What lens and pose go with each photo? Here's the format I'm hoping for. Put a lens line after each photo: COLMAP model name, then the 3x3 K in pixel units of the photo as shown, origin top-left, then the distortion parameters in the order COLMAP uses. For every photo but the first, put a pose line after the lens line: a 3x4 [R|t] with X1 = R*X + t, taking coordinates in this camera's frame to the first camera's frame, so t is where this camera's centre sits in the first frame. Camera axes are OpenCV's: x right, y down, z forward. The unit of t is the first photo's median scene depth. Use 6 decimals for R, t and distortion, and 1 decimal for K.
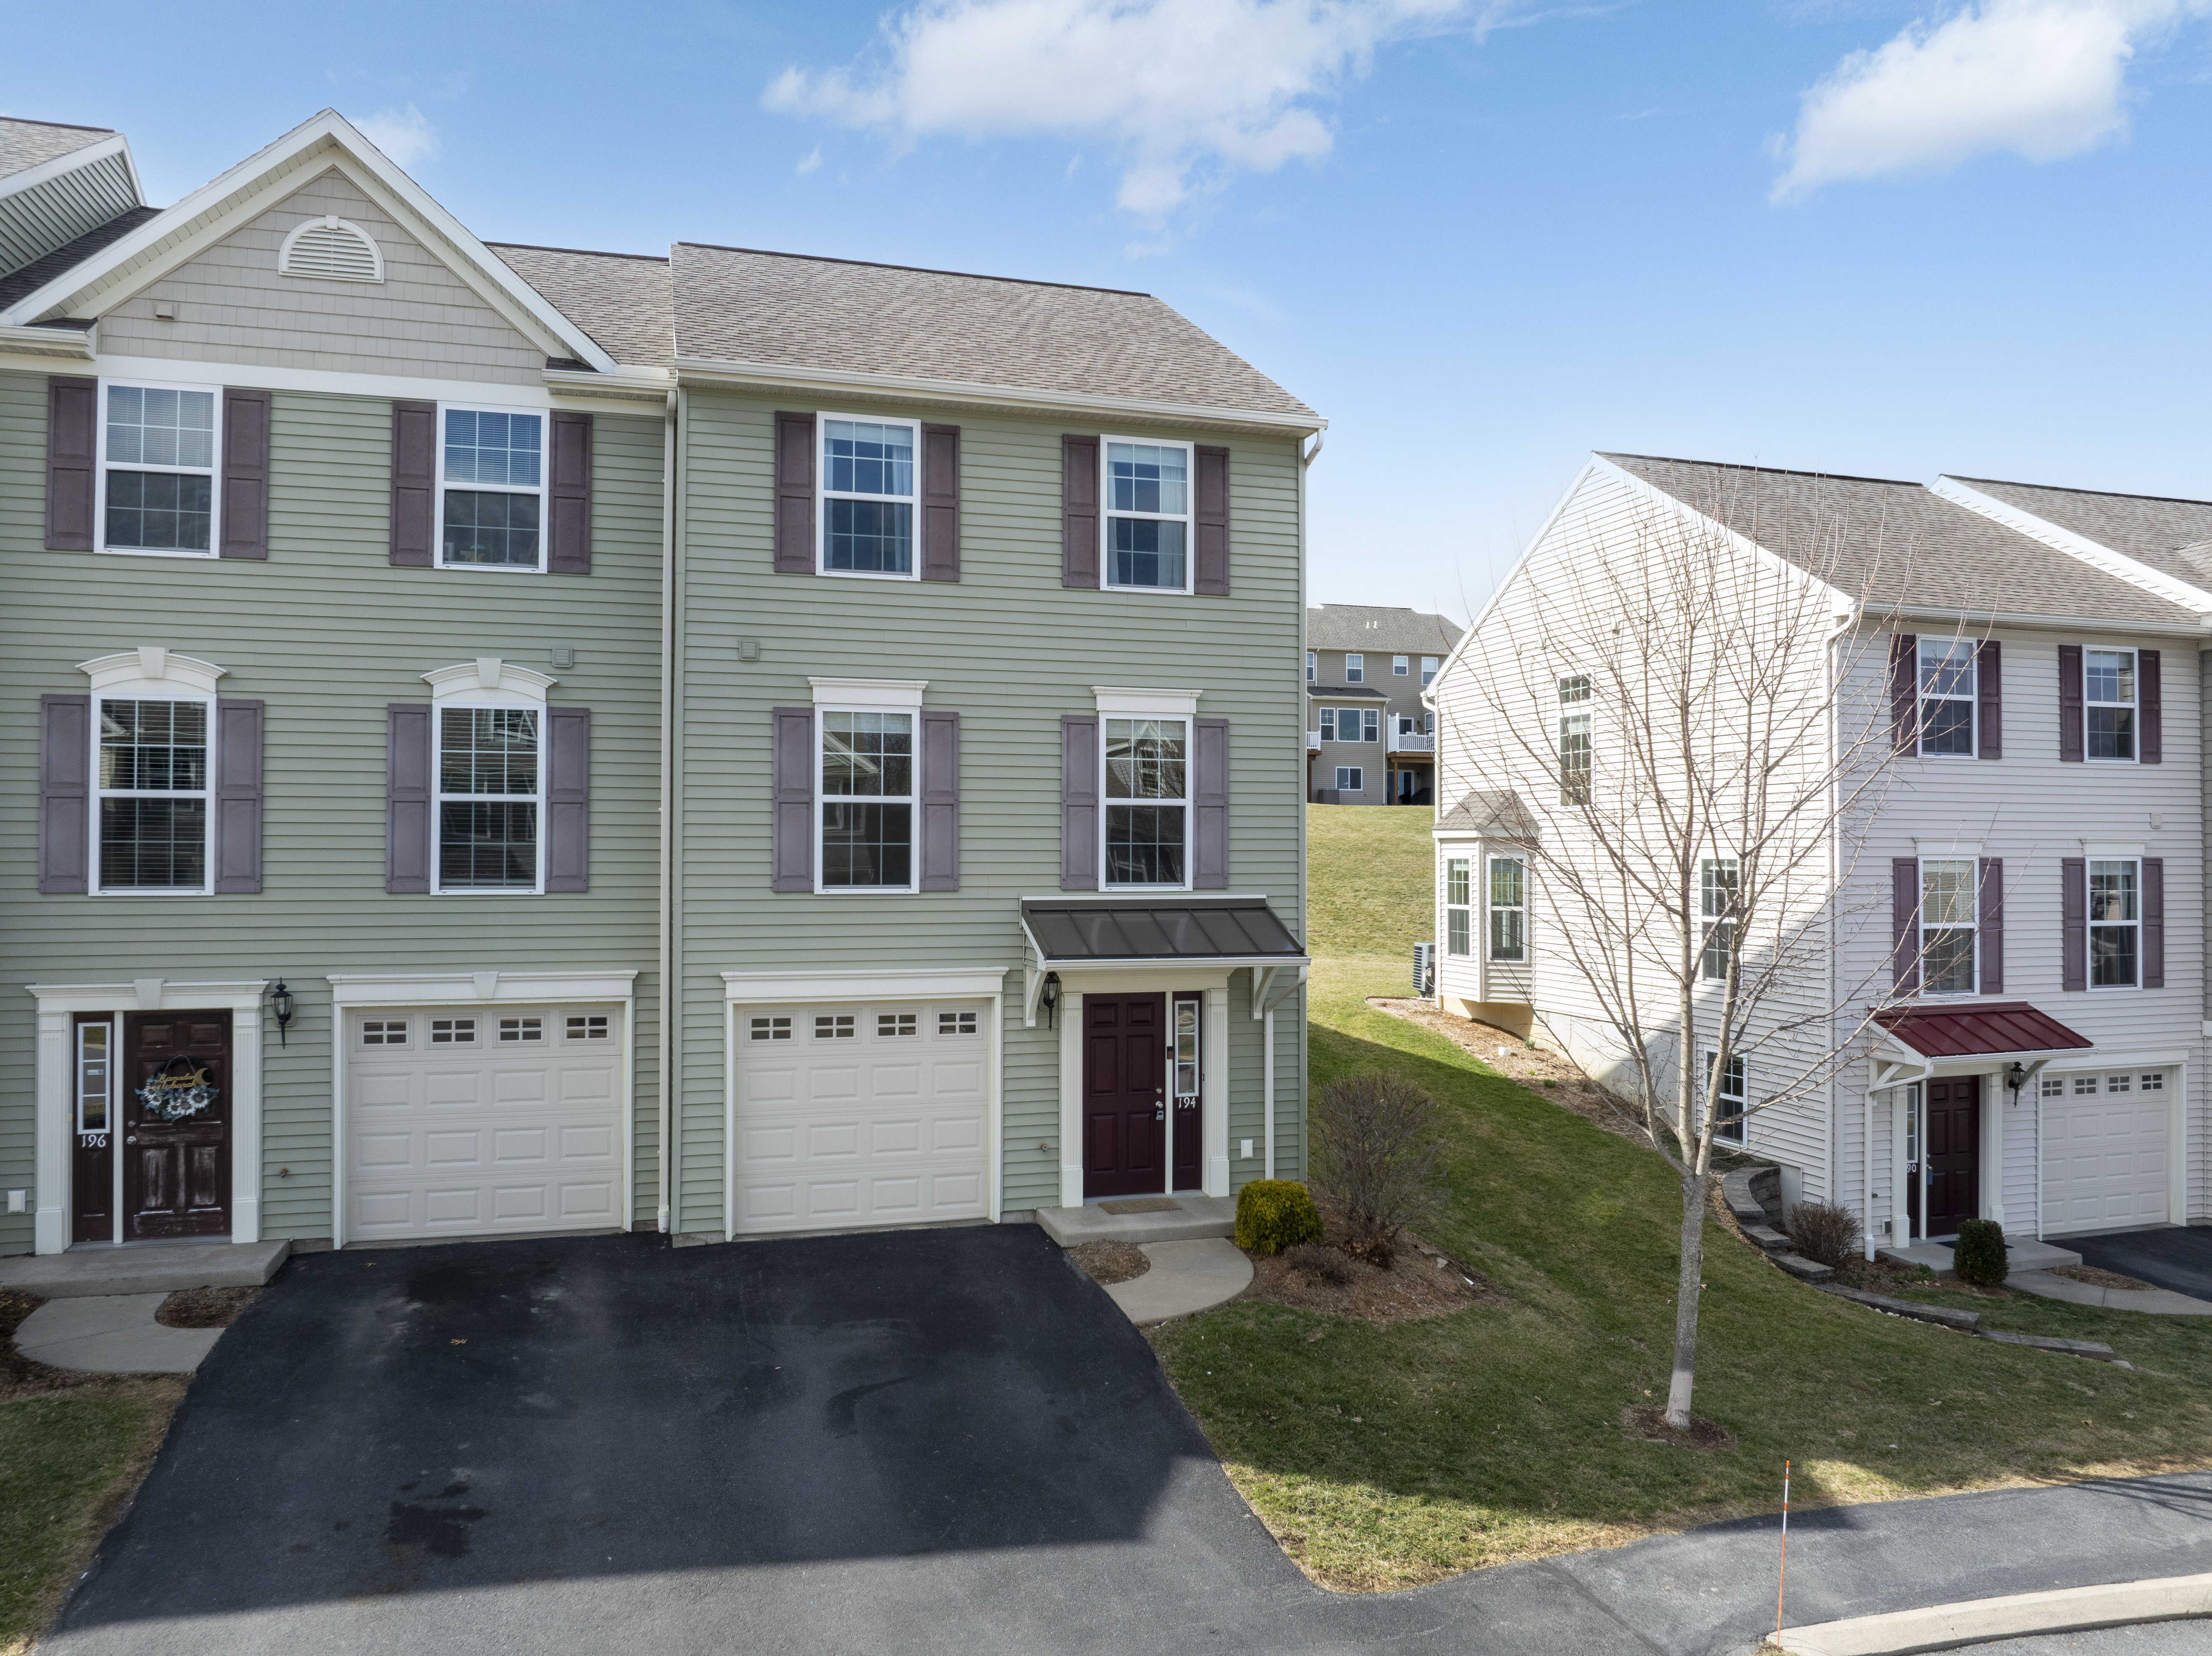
lens RADIAL K [[1562.7, 0, 1115.1], [0, 1562.7, 827.6], [0, 0, 1]] dist [-0.038960, -0.002234]
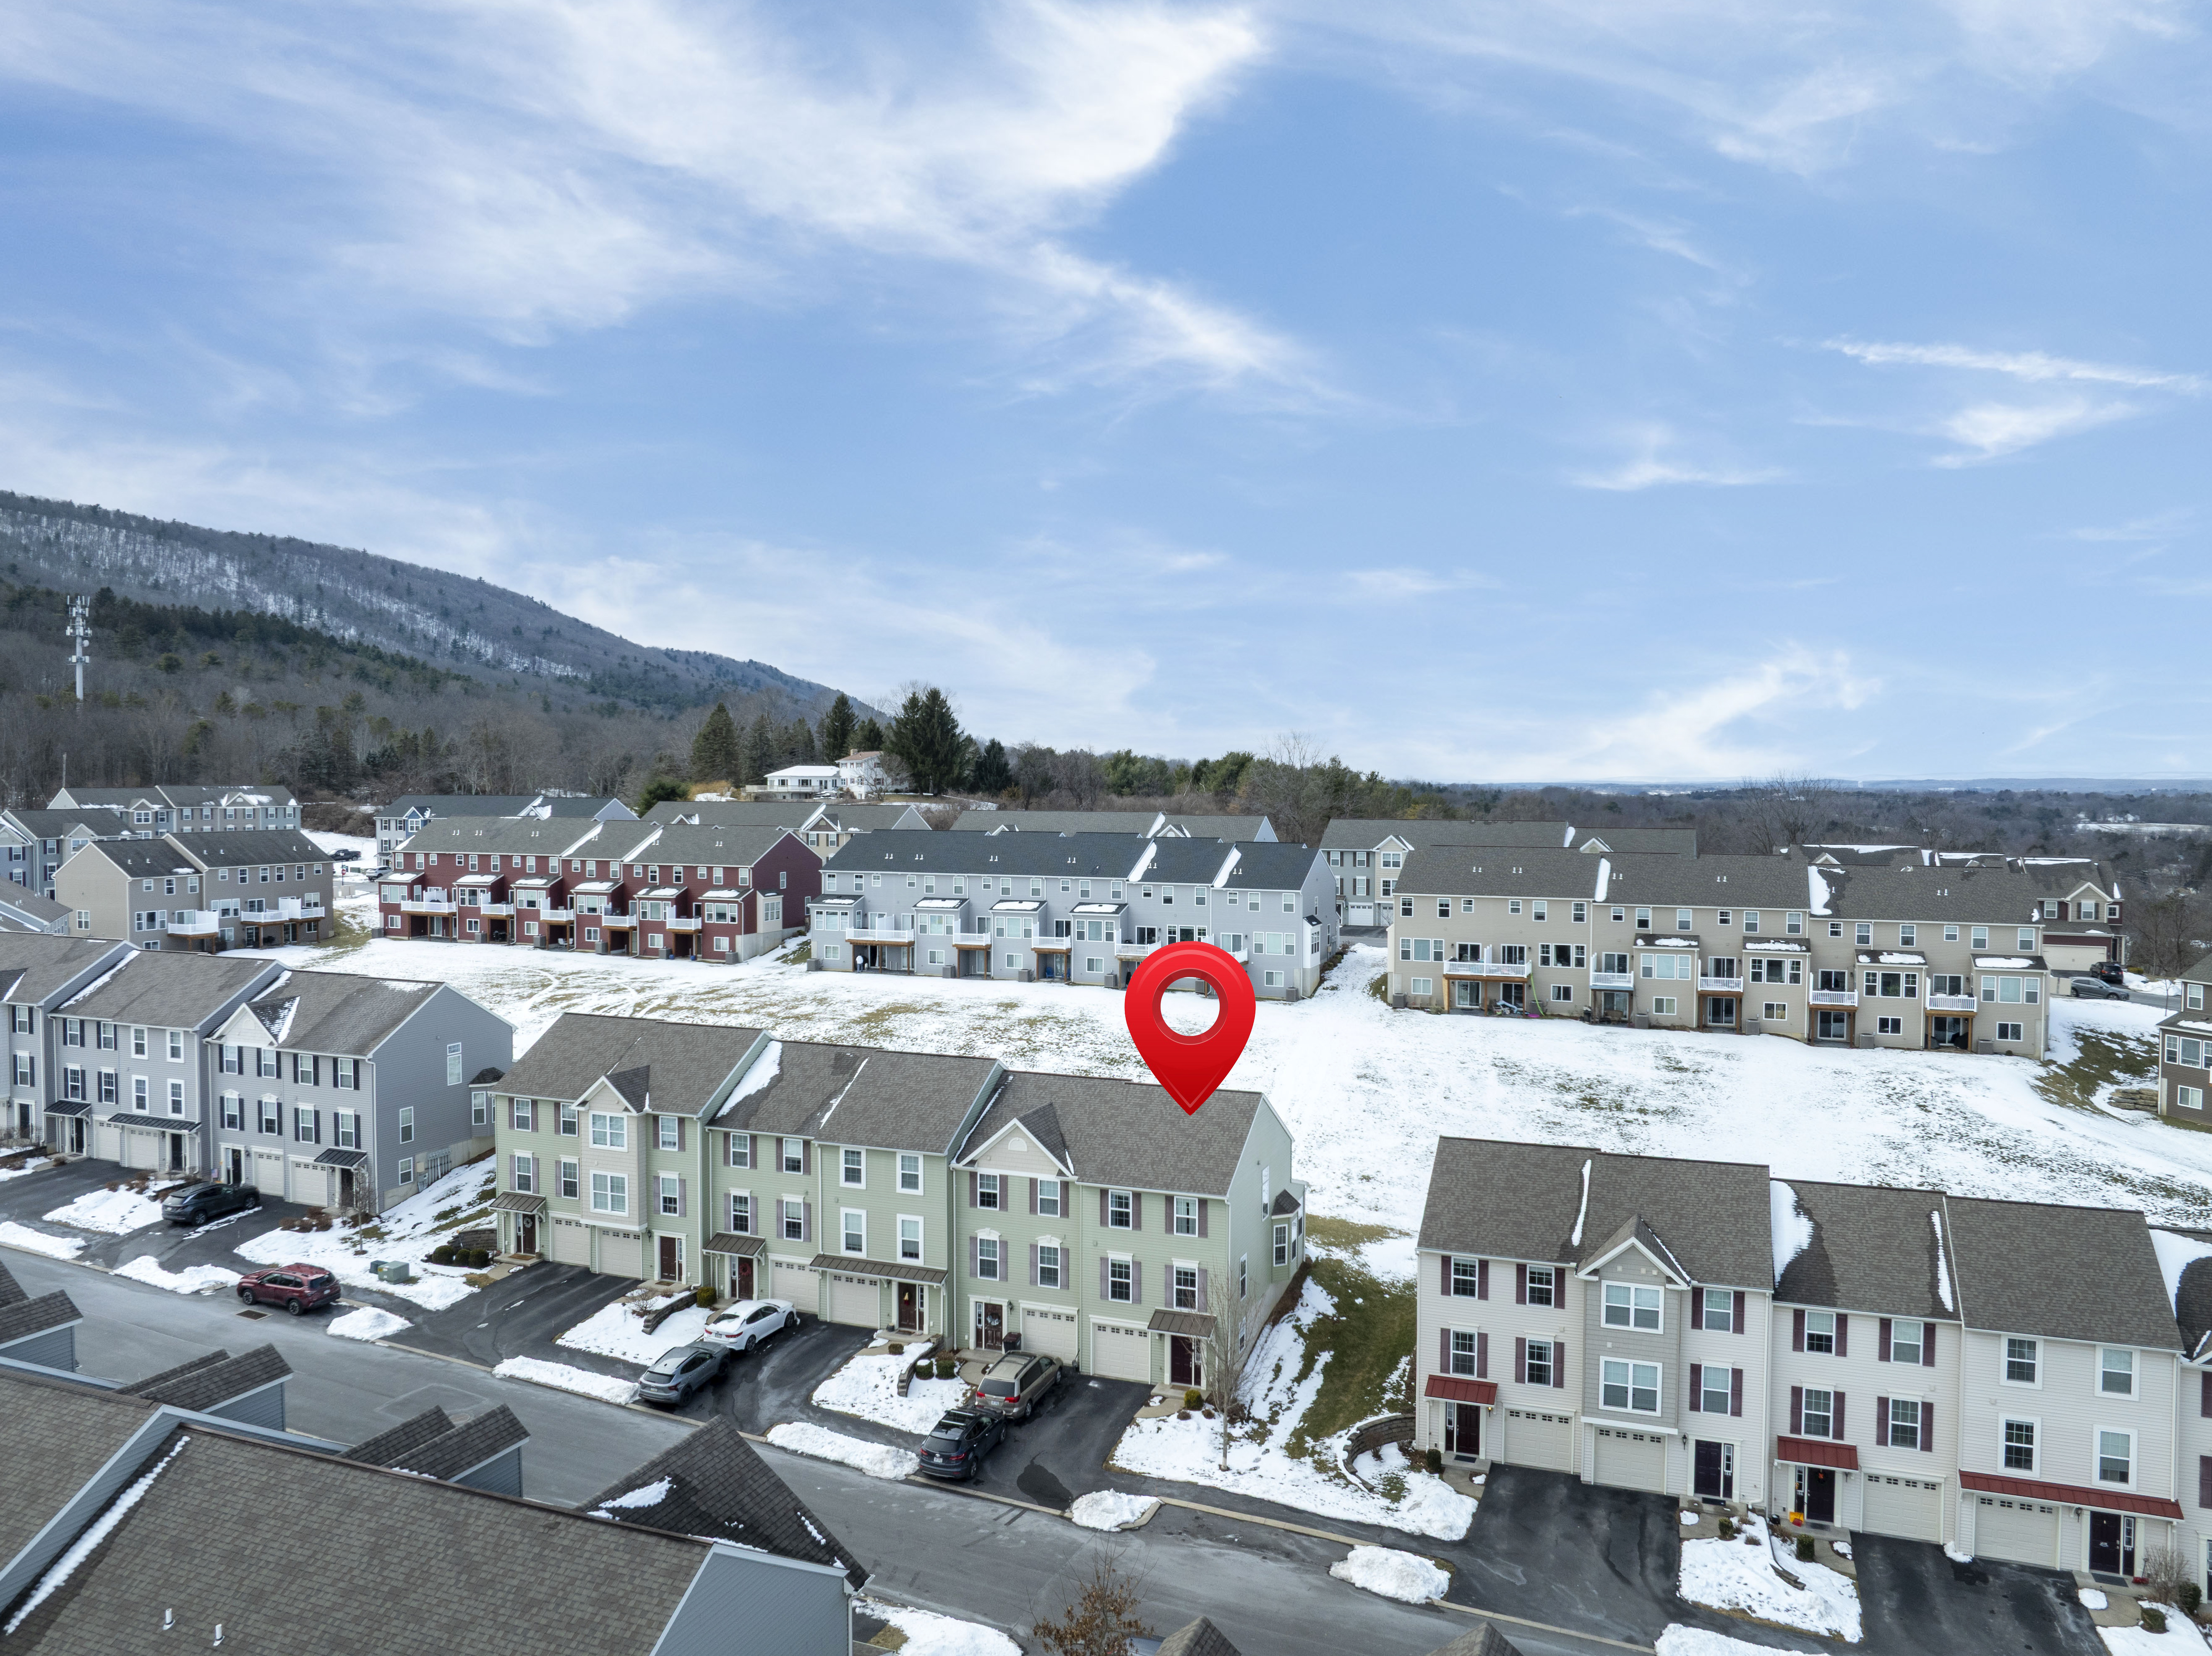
lens RADIAL K [[1551.8, 0, 1113.9], [0, 1551.8, 823.5], [0, 0, 1]] dist [-0.036591, 0.006595]
pose [[0.784776, 0.015416, -0.619588, 2.445553], [0.009722, 0.999261, 0.037176, -1.432720], [0.619703, -0.035199, 0.784046, -2.301288]]
